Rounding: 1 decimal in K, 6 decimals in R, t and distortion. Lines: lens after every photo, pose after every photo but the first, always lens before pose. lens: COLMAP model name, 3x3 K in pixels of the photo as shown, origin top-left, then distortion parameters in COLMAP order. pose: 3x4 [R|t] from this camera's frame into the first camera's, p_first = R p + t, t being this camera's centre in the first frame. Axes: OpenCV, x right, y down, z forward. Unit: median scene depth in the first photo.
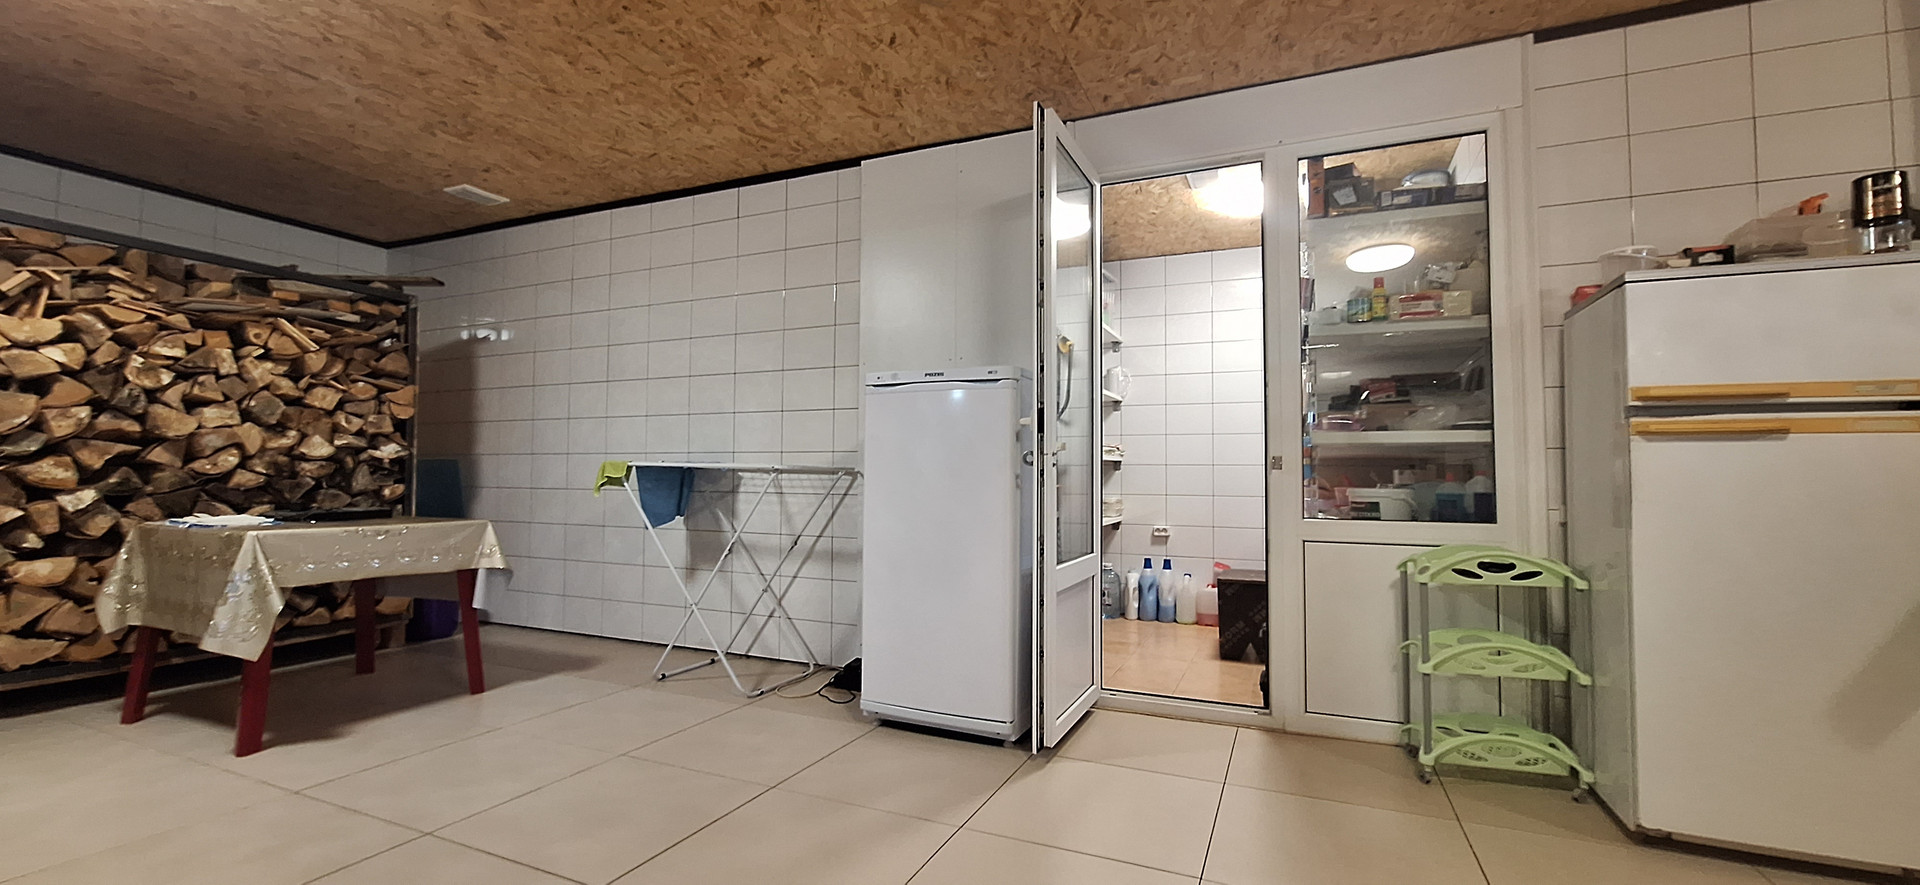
lens RADIAL K [[751.8, 0, 960.0], [0, 751.8, 442.5], [0, 0, 1]] dist [-0.007171, 0.000871]
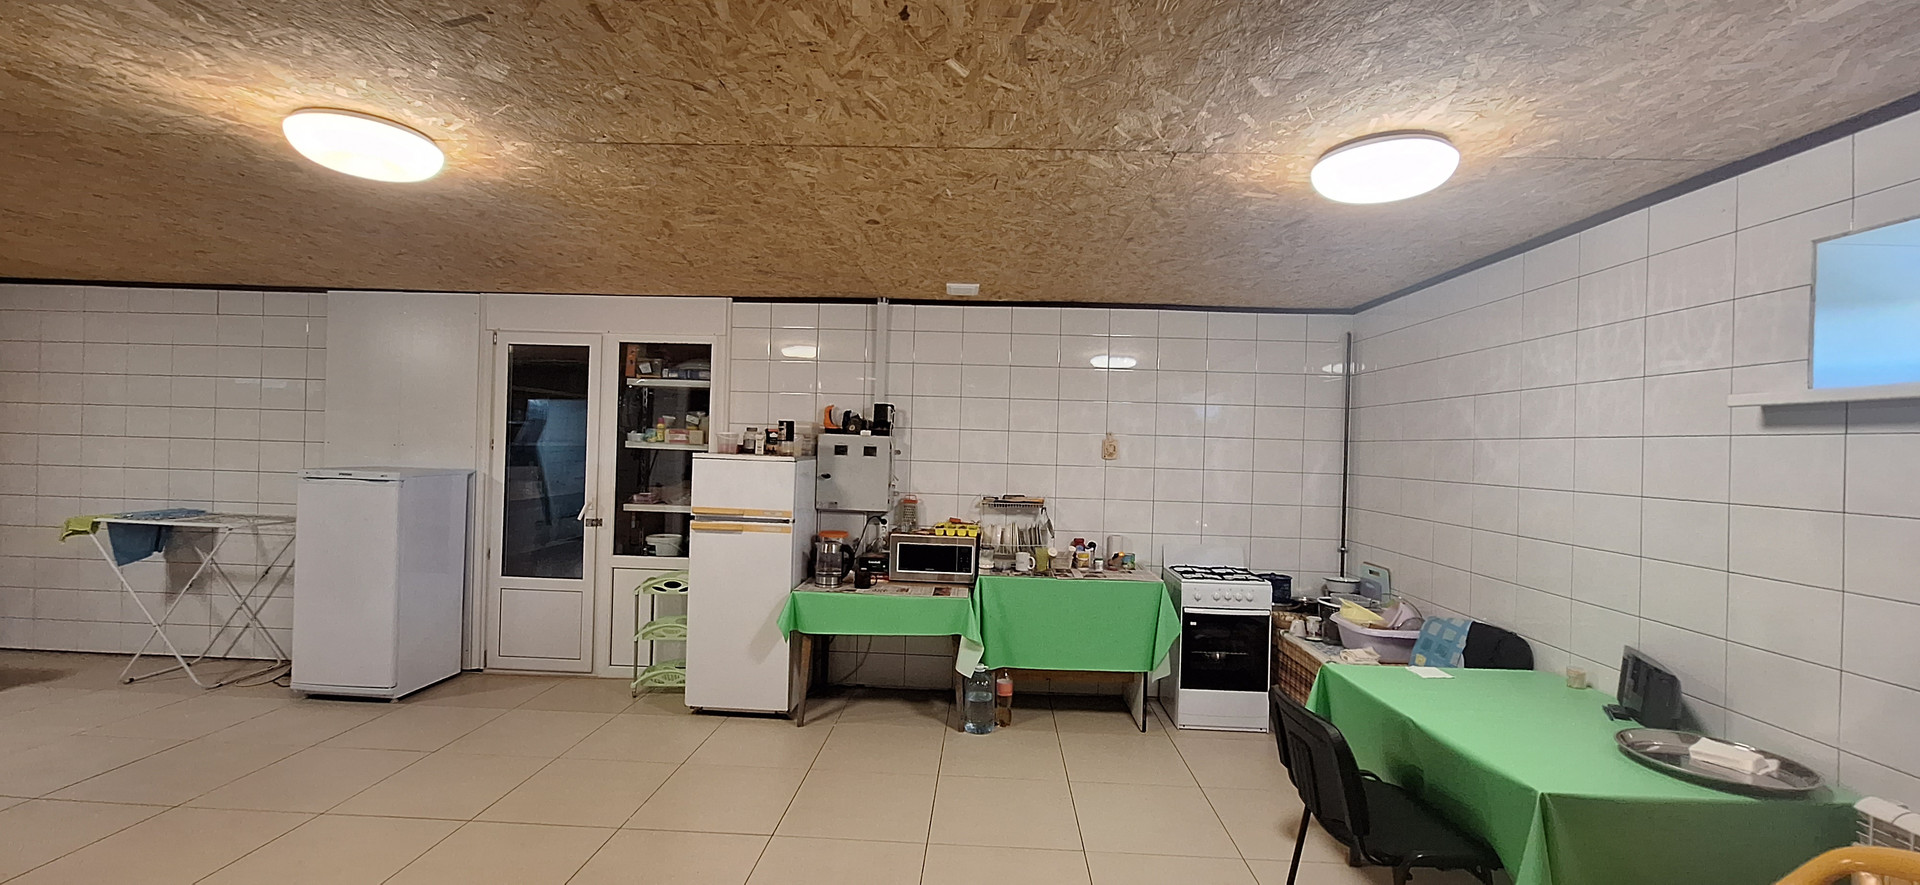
lens RADIAL K [[751.8, 0, 960.0], [0, 751.8, 442.5], [0, 0, 1]] dist [-0.007171, 0.000871]
pose [[0.926390, 0.021451, 0.375955, 0.437409], [-0.039236, 0.998441, 0.039712, -0.206766], [-0.374517, -0.051539, 0.925787, -0.712248]]
